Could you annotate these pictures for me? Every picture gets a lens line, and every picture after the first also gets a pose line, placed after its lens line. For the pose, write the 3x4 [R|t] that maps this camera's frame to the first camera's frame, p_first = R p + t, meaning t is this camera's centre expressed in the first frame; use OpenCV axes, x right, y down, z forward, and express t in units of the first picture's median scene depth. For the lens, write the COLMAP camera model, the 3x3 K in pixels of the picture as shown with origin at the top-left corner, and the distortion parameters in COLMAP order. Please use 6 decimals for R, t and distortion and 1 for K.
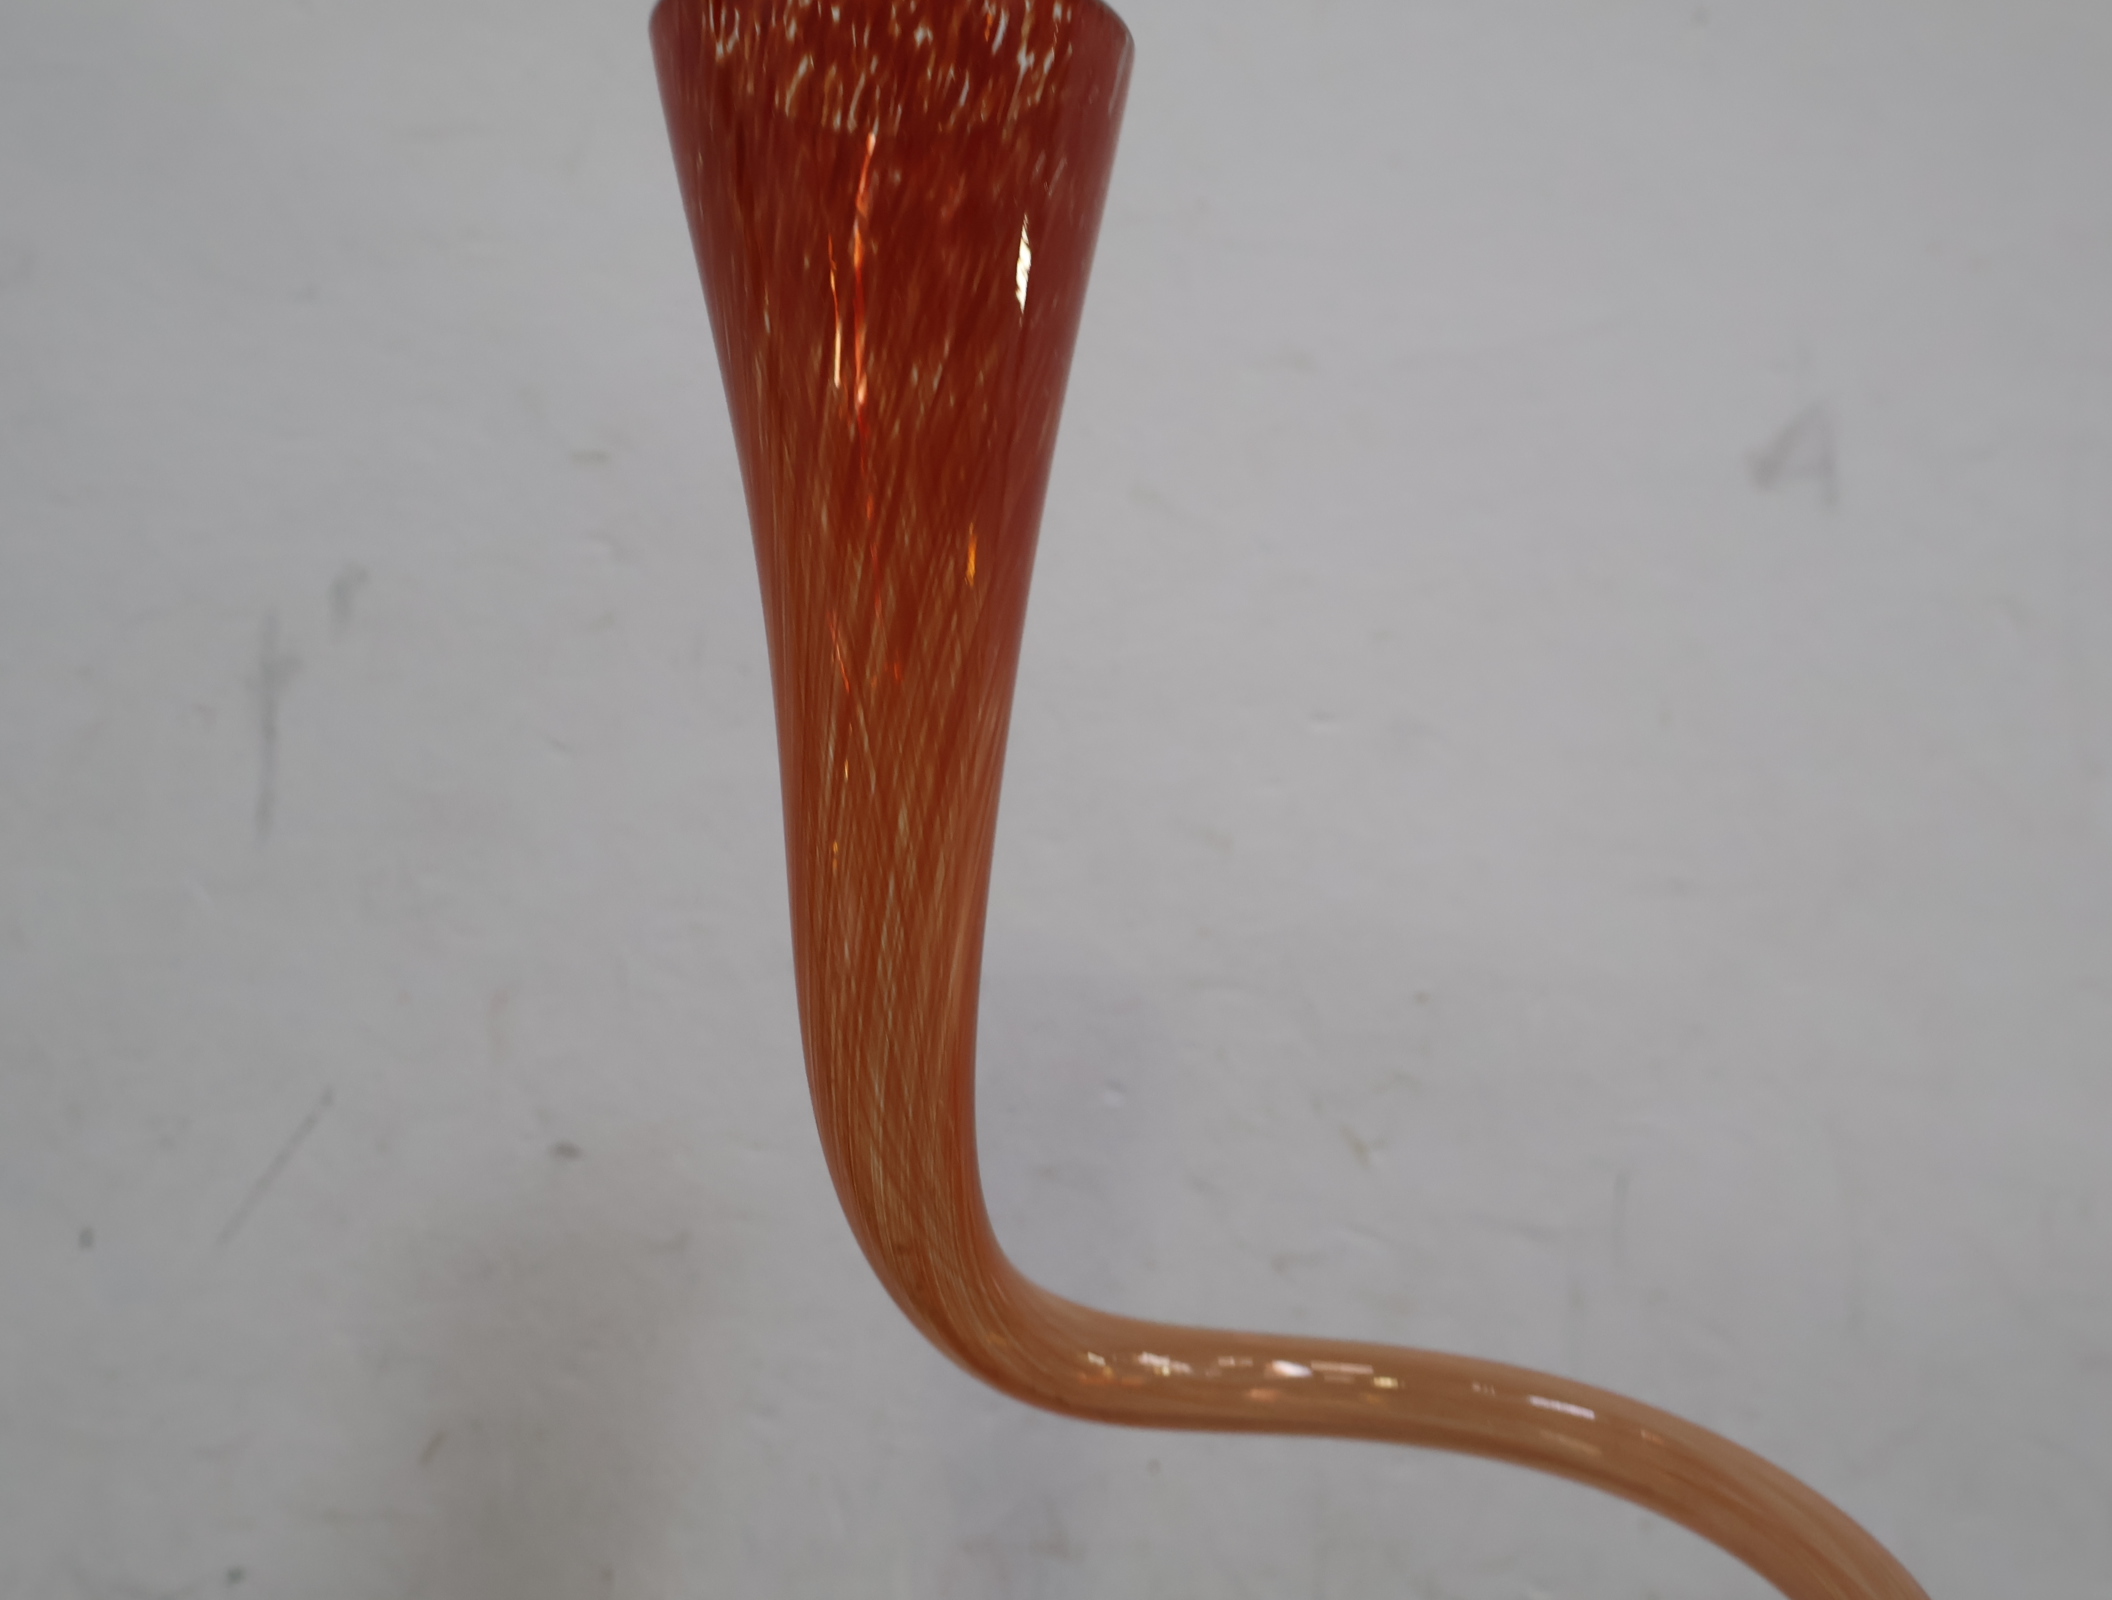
lens RADIAL K [[2345.6, 0, 1052.5], [0, 2345.6, 810.2], [0, 0, 1]] dist [0.009702, 0.000000]
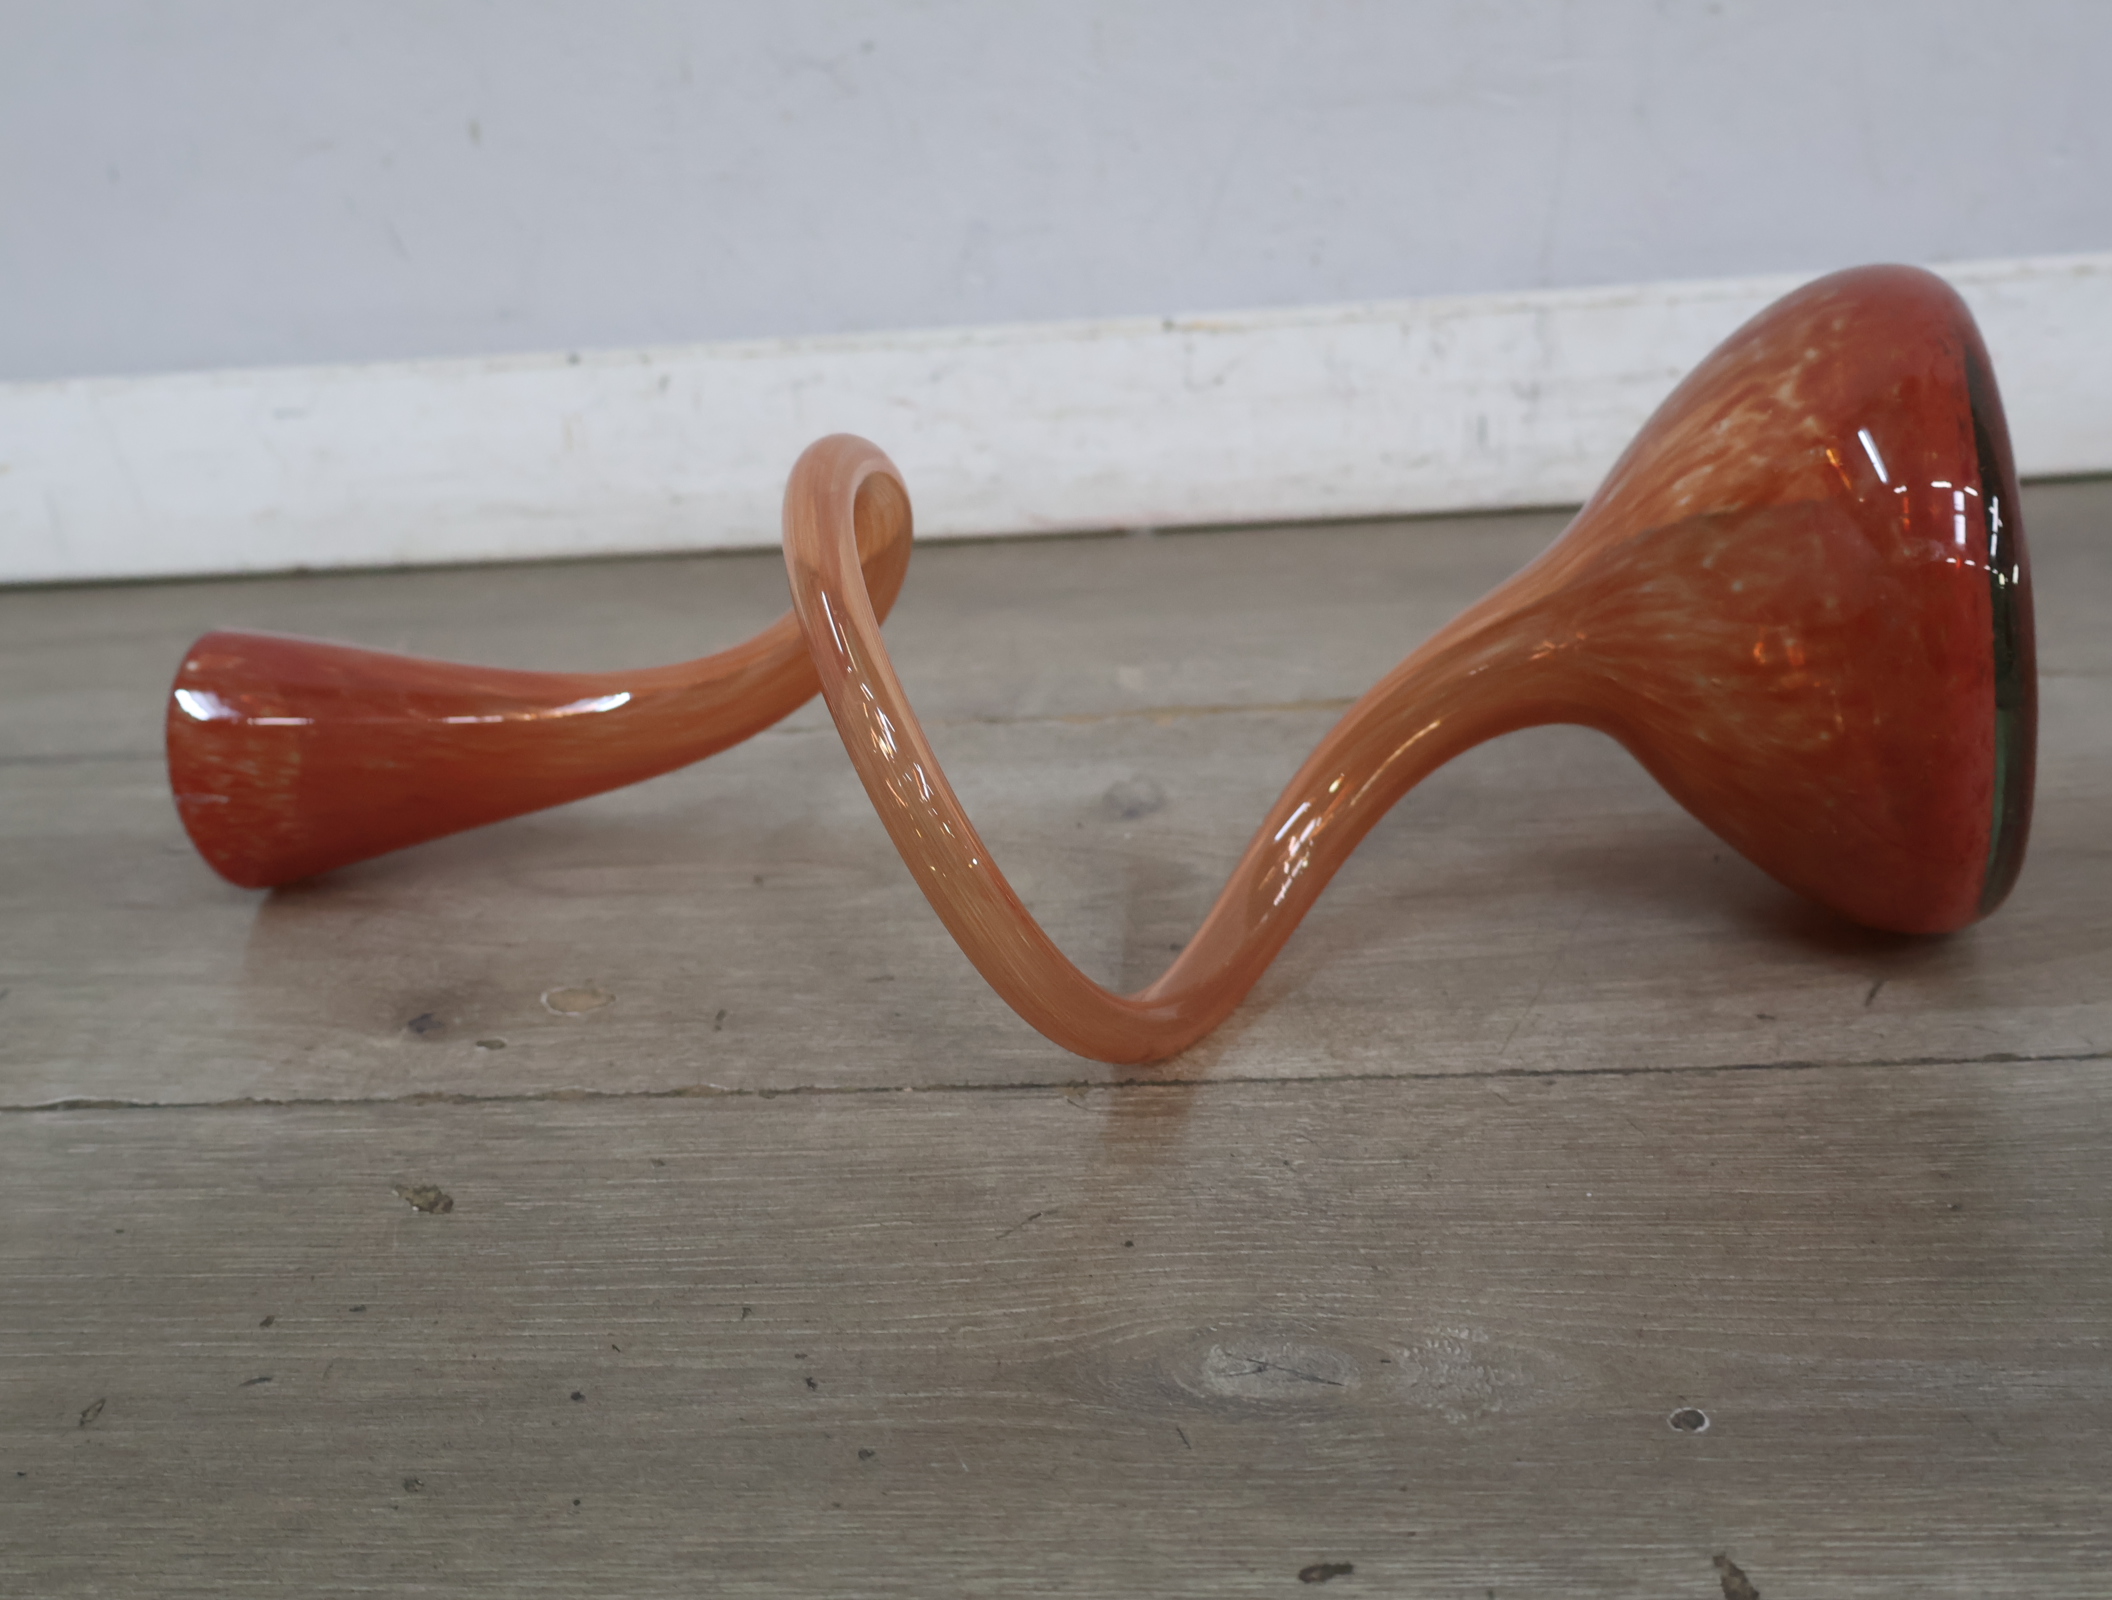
lens RADIAL K [[2345.6, 0, 1056.0], [0, 2345.6, 790.9], [0, 0, 1]] dist [0.009702, 0.000000]
pose [[0.984981, -0.040274, -0.167900, 0.024235], [0.123027, 0.845991, 0.518810, -0.056777], [0.121147, -0.531675, 0.838240, -0.582065]]
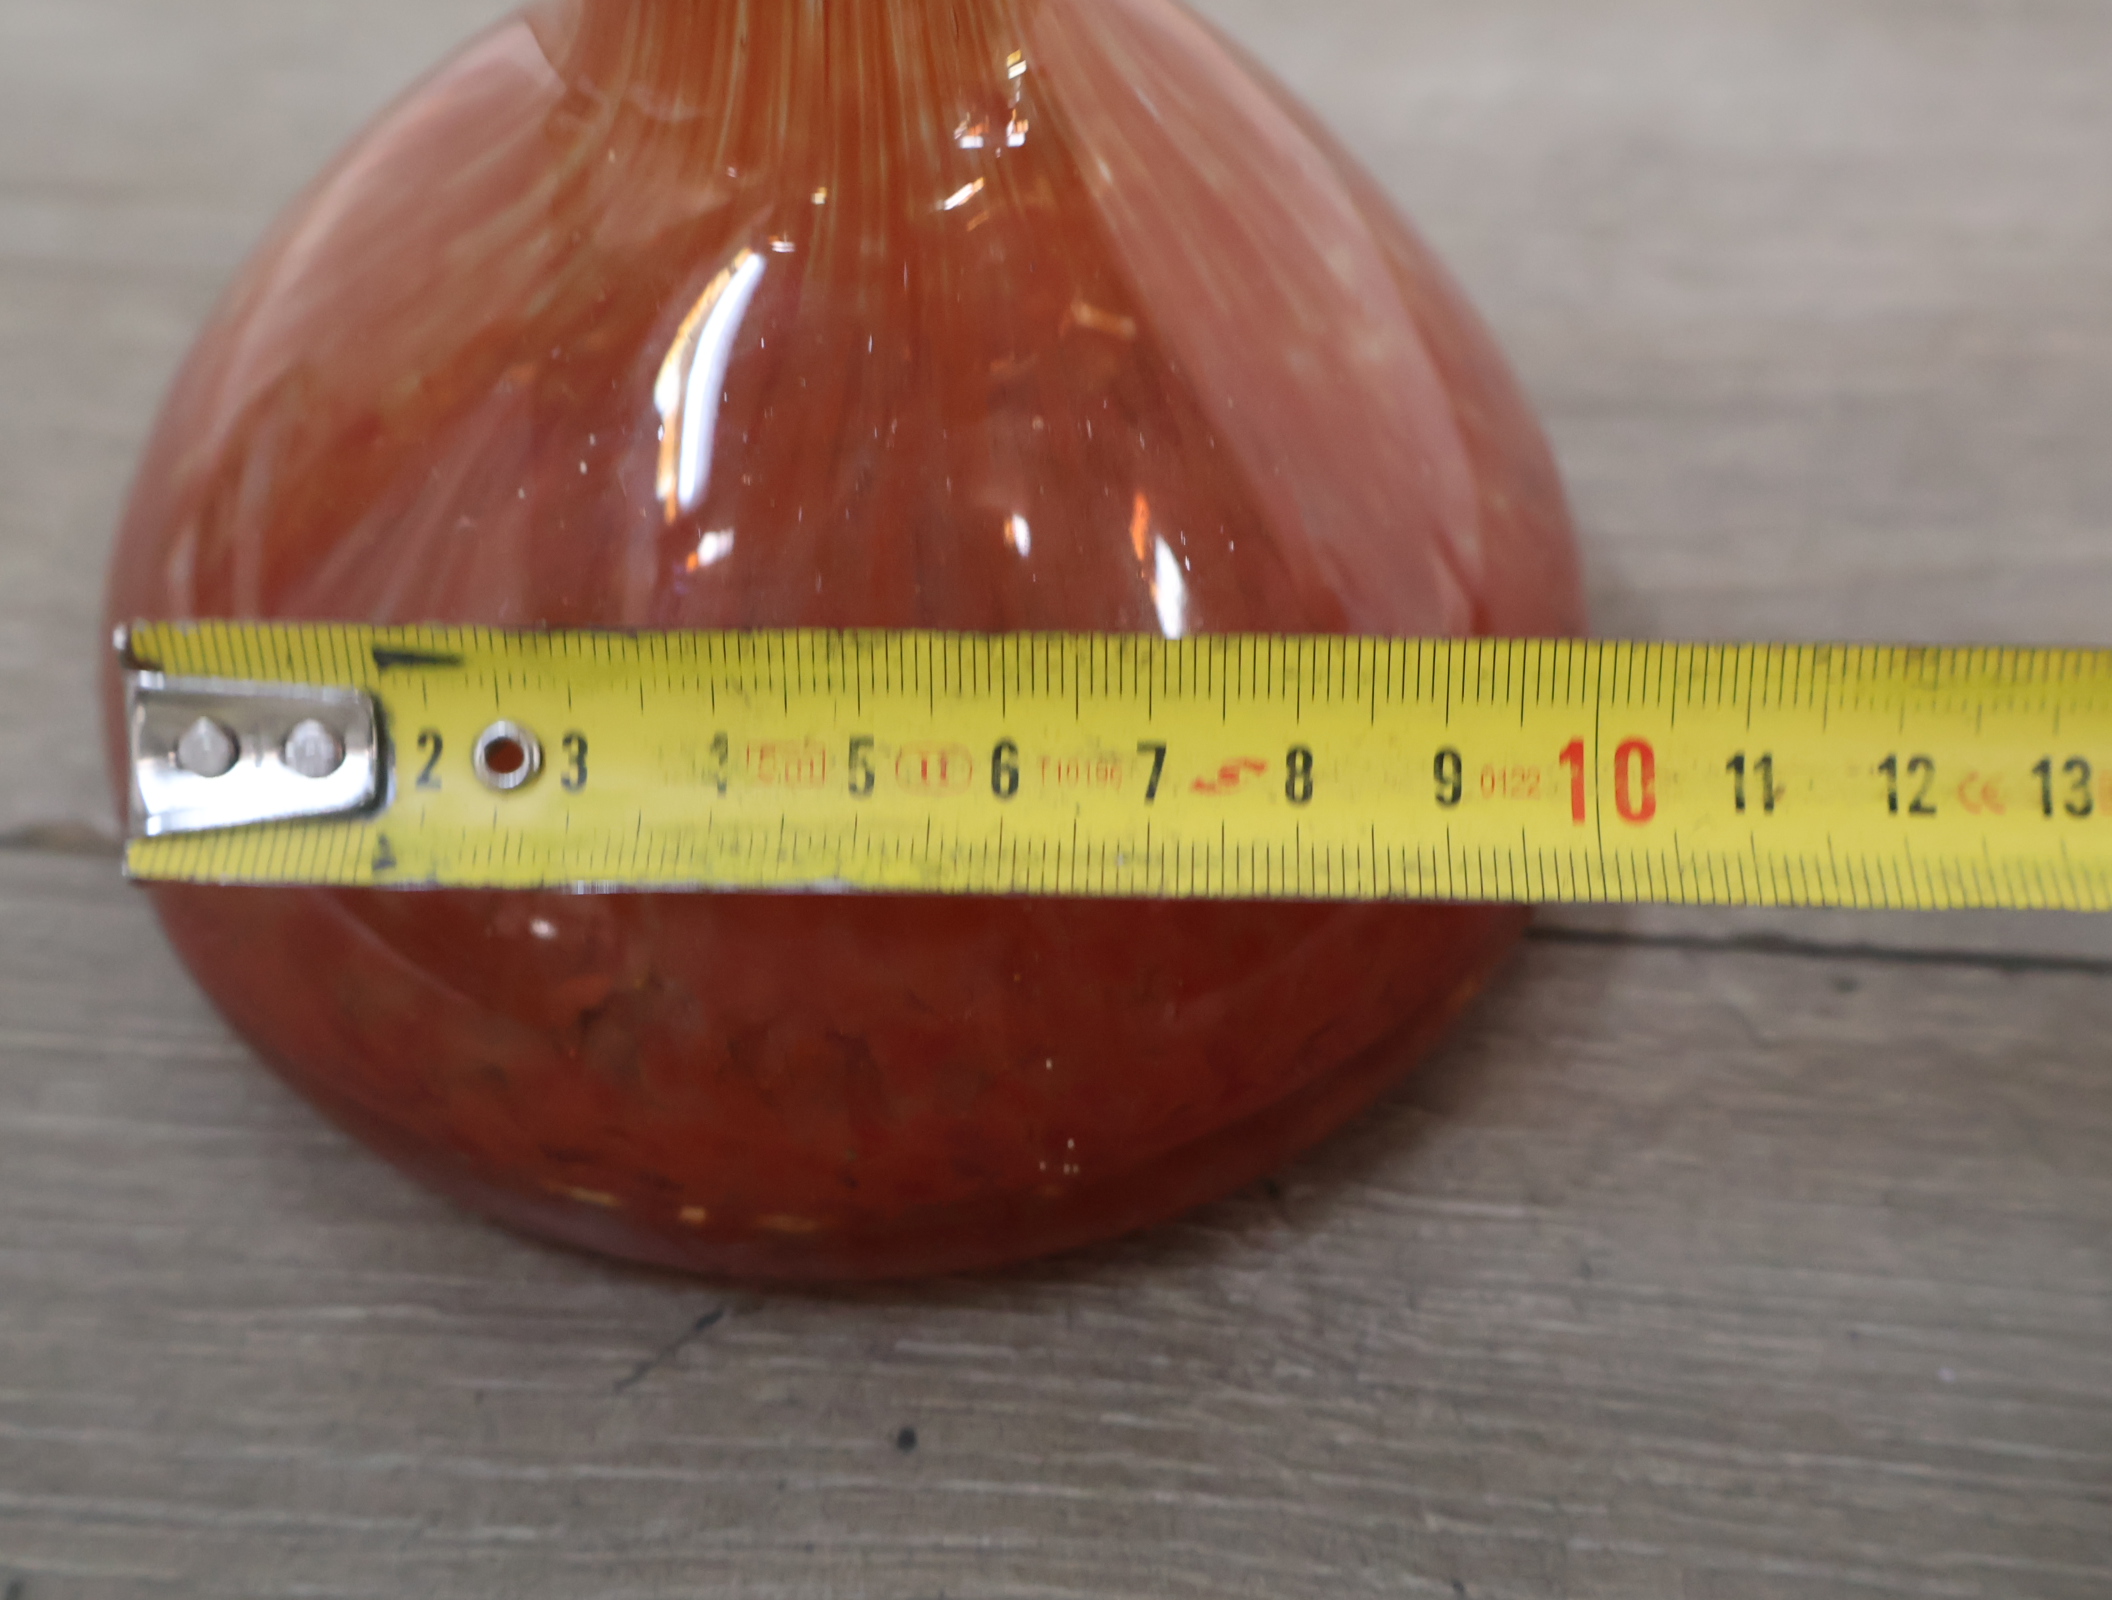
lens RADIAL K [[2345.6, 0, 1051.8], [0, 2345.6, 805.3], [0, 0, 1]] dist [0.009702, 0.000000]
pose [[0.987167, 0.078593, -0.139016, -0.031054], [0.069492, 0.572357, 0.817054, 0.158952], [0.143781, -0.816229, 0.559551, -0.083603]]
